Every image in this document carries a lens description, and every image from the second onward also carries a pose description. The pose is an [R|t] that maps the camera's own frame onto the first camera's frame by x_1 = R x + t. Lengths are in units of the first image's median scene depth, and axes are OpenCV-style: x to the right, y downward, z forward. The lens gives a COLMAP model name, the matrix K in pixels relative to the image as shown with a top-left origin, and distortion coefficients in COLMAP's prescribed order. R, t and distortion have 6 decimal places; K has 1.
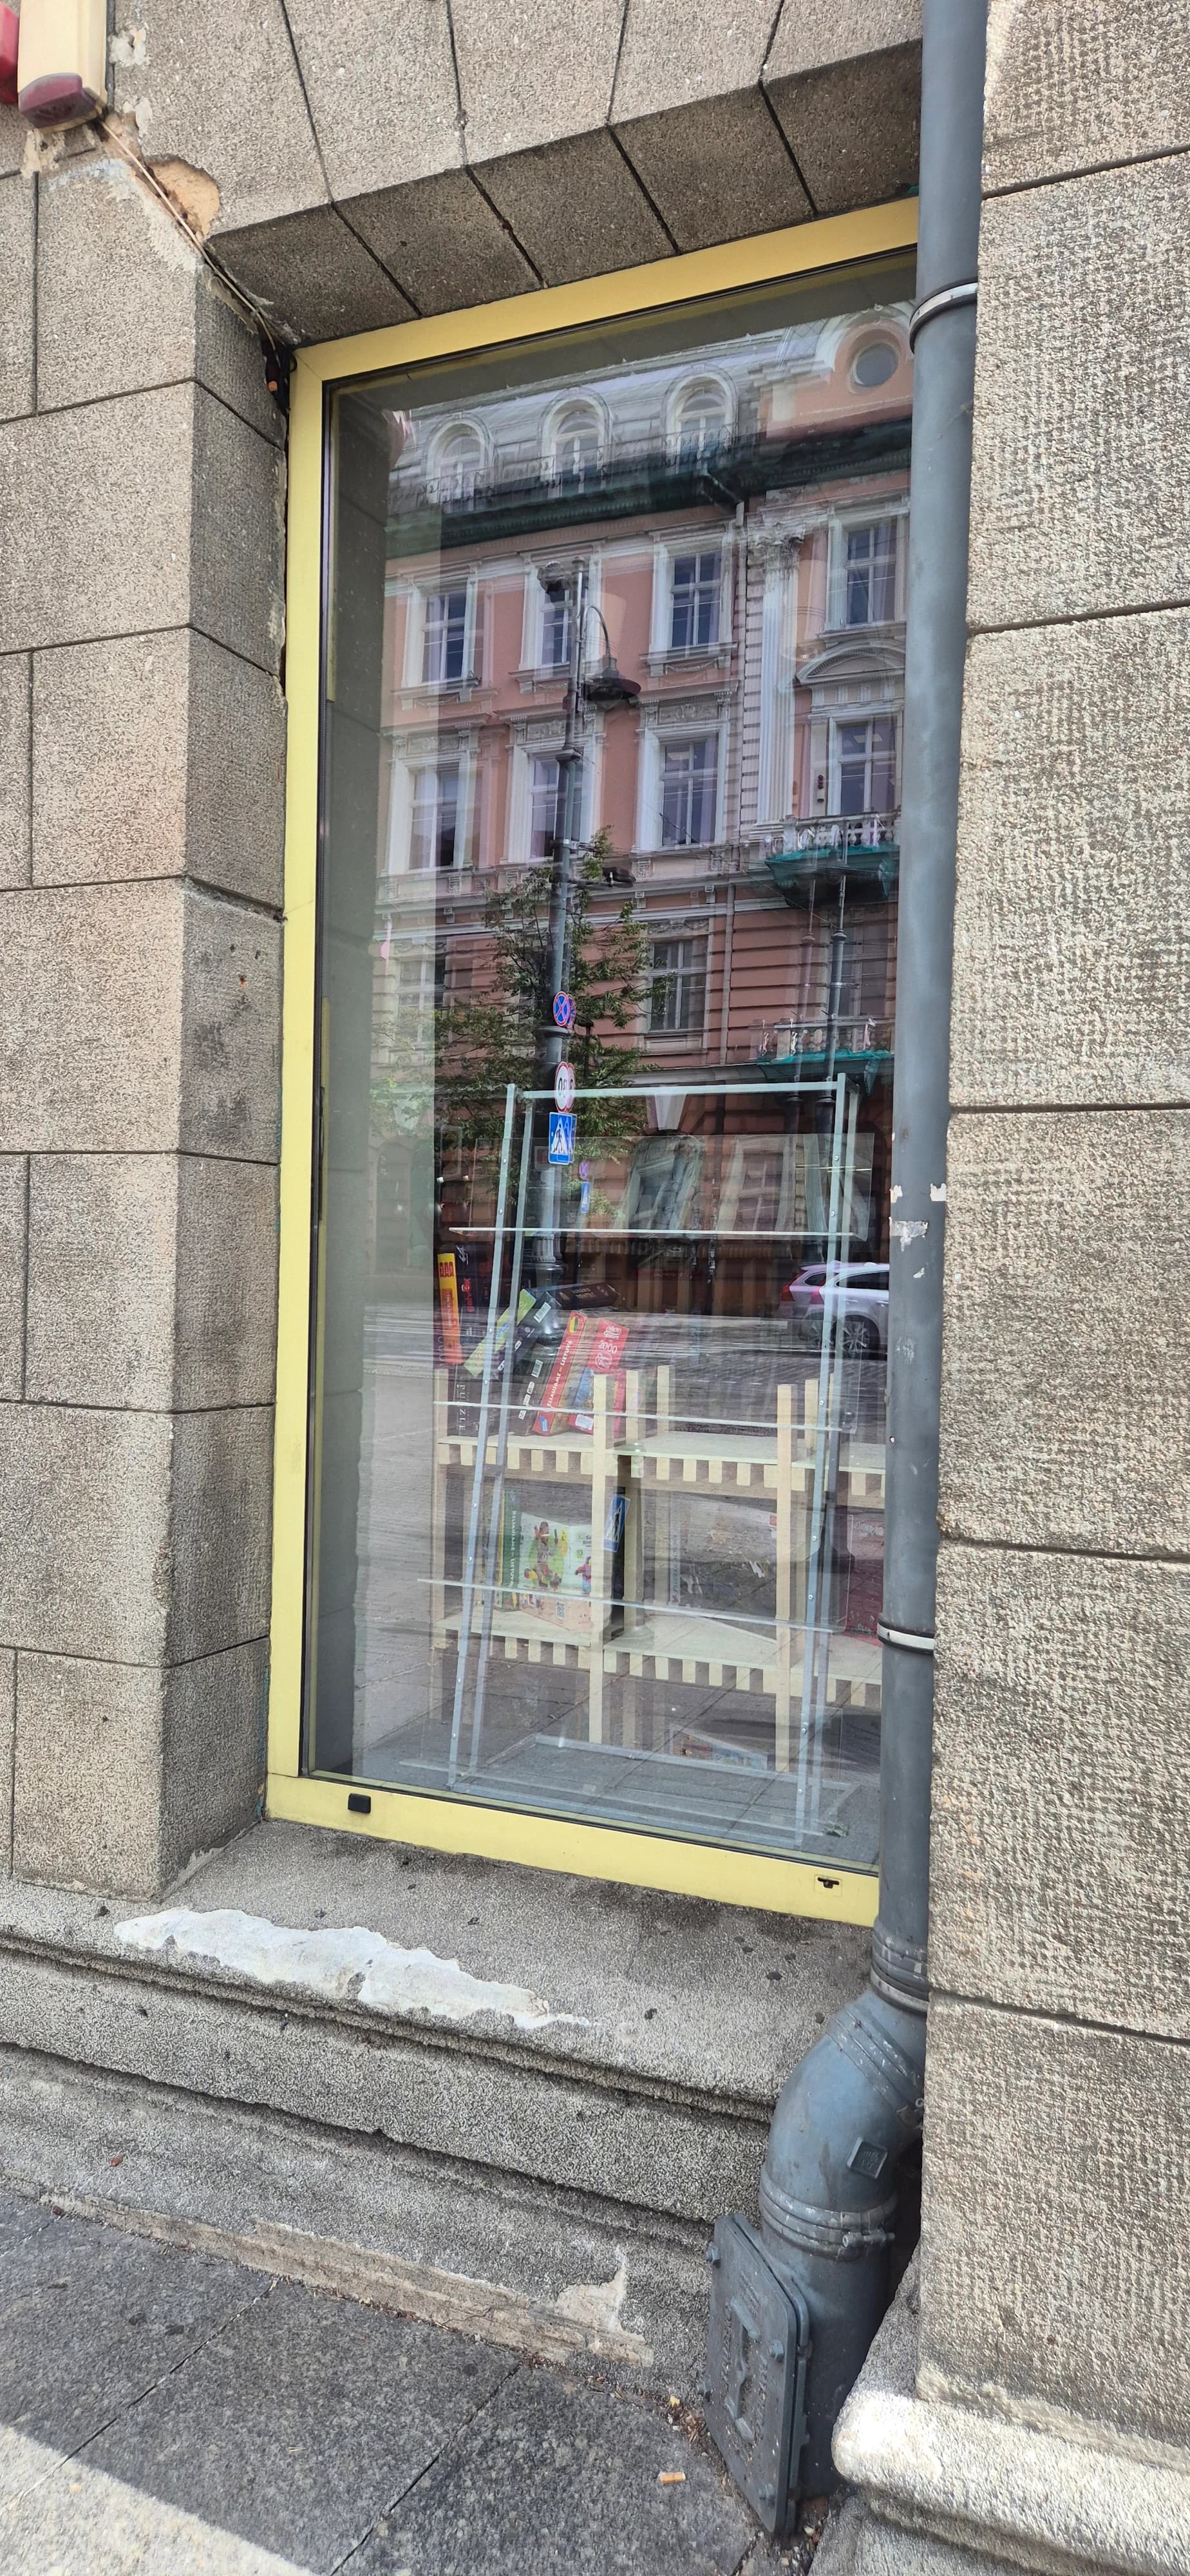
lens RADIAL K [[1801.4, 0, 668.7], [0, 1801.4, 1315.3], [0, 0, 1]] dist [0.086315, -0.092881]
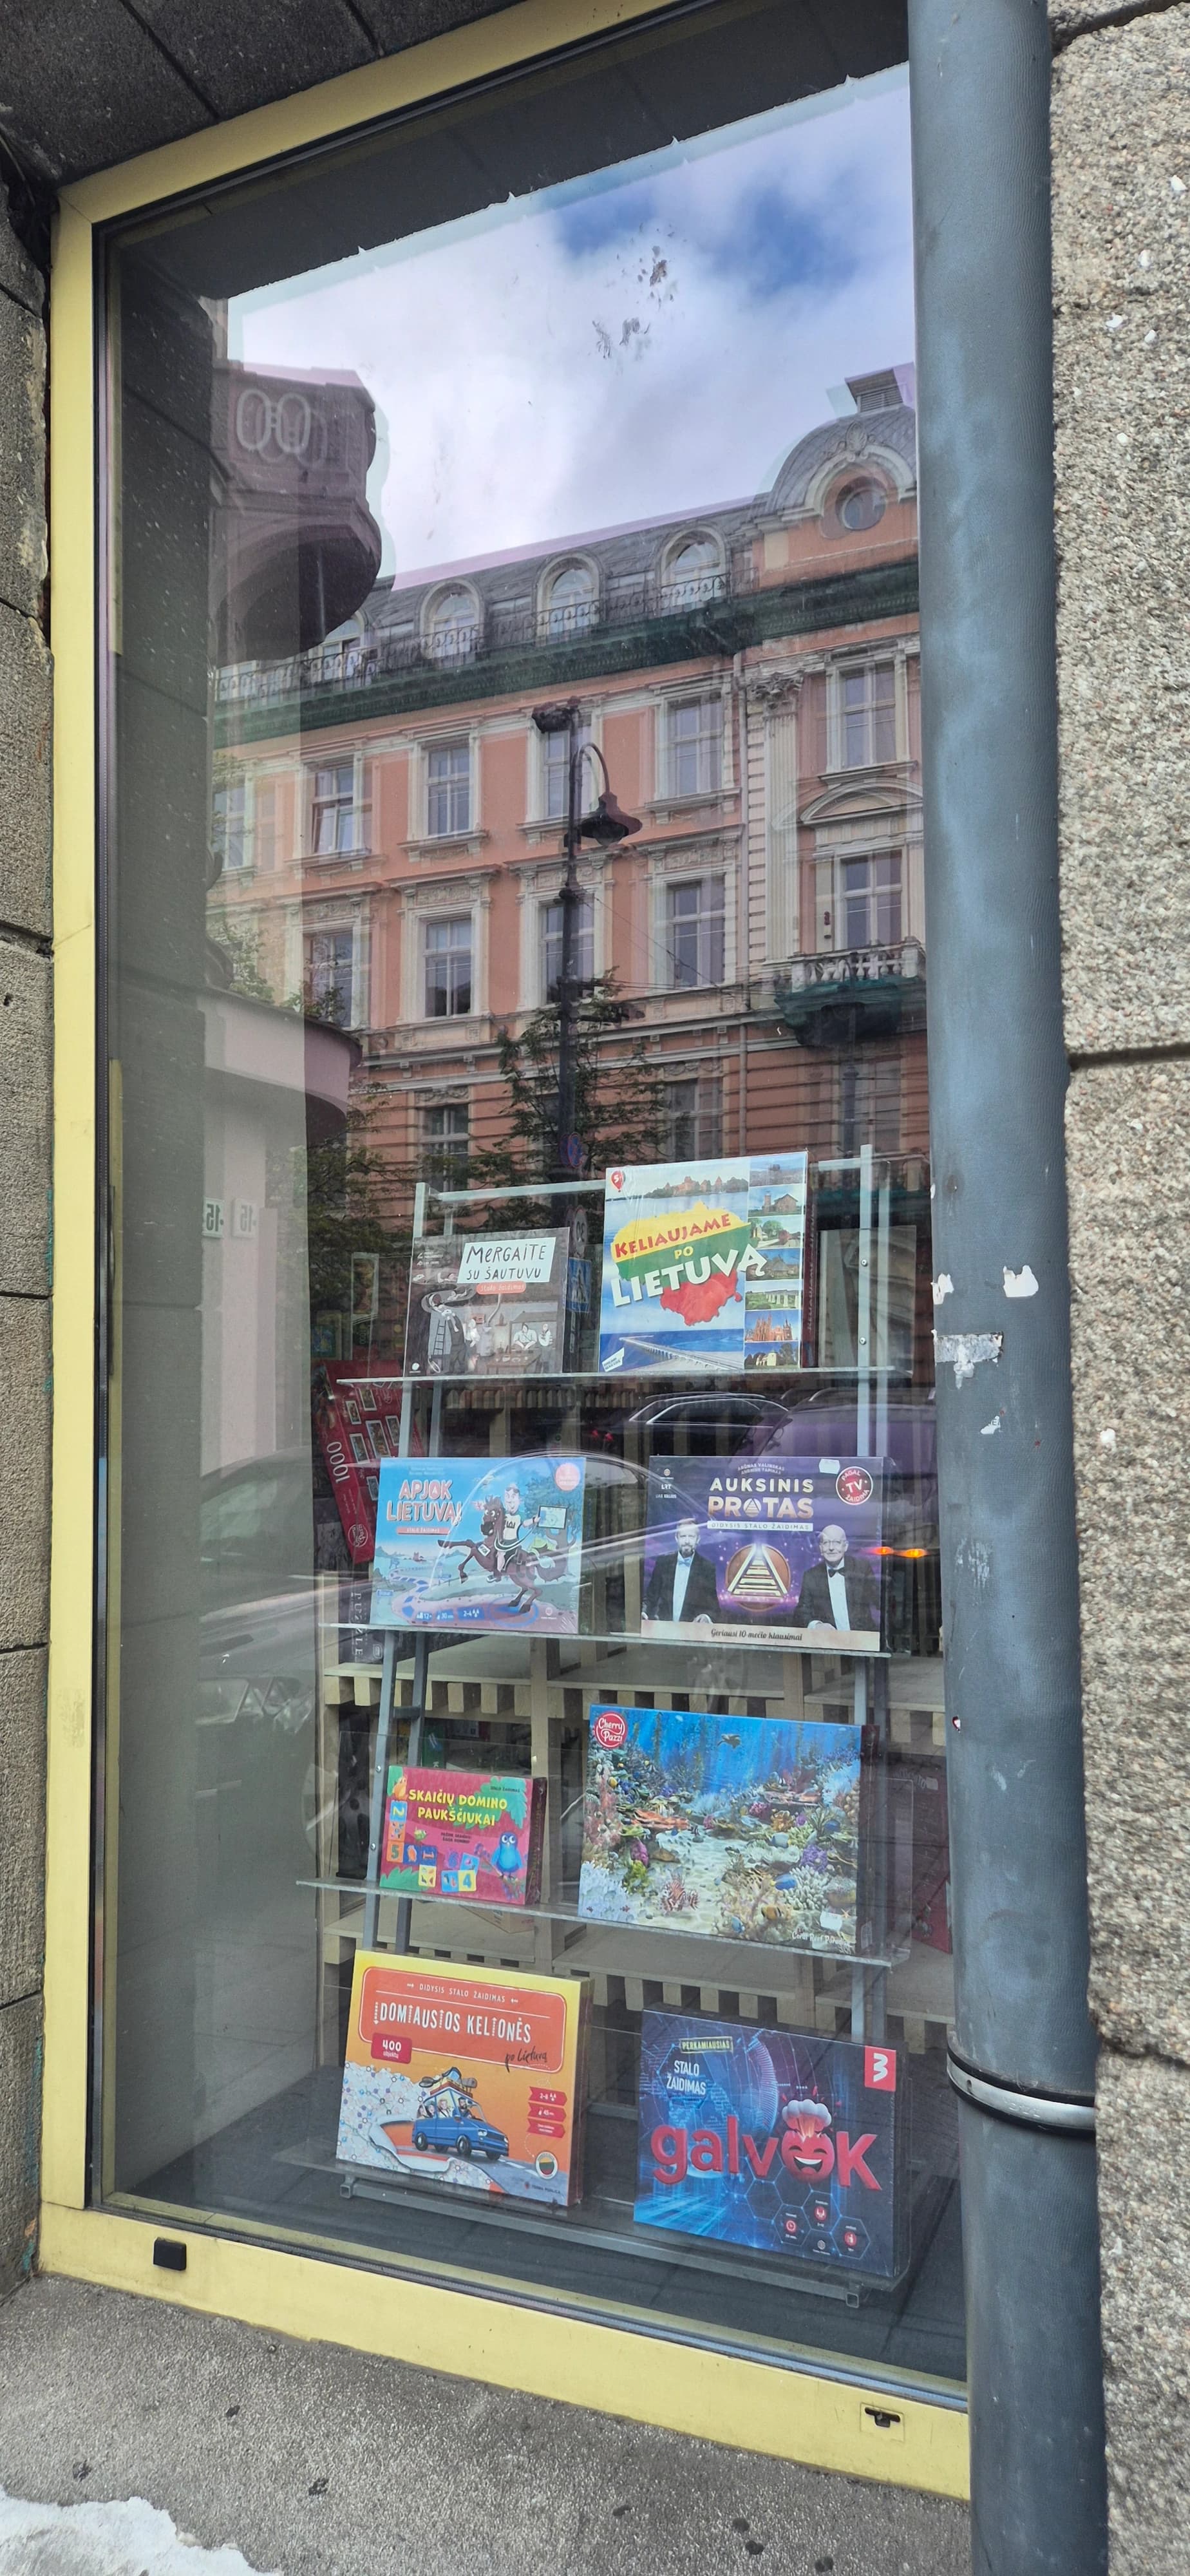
lens RADIAL K [[1801.4, 0, 668.7], [0, 1801.4, 1315.3], [0, 0, 1]] dist [0.086315, -0.092881]
pose [[0.999182, -0.037318, -0.015568, 0.034320], [0.035918, 0.995971, -0.082168, -0.010275], [0.018572, 0.081542, 0.996497, 0.309696]]
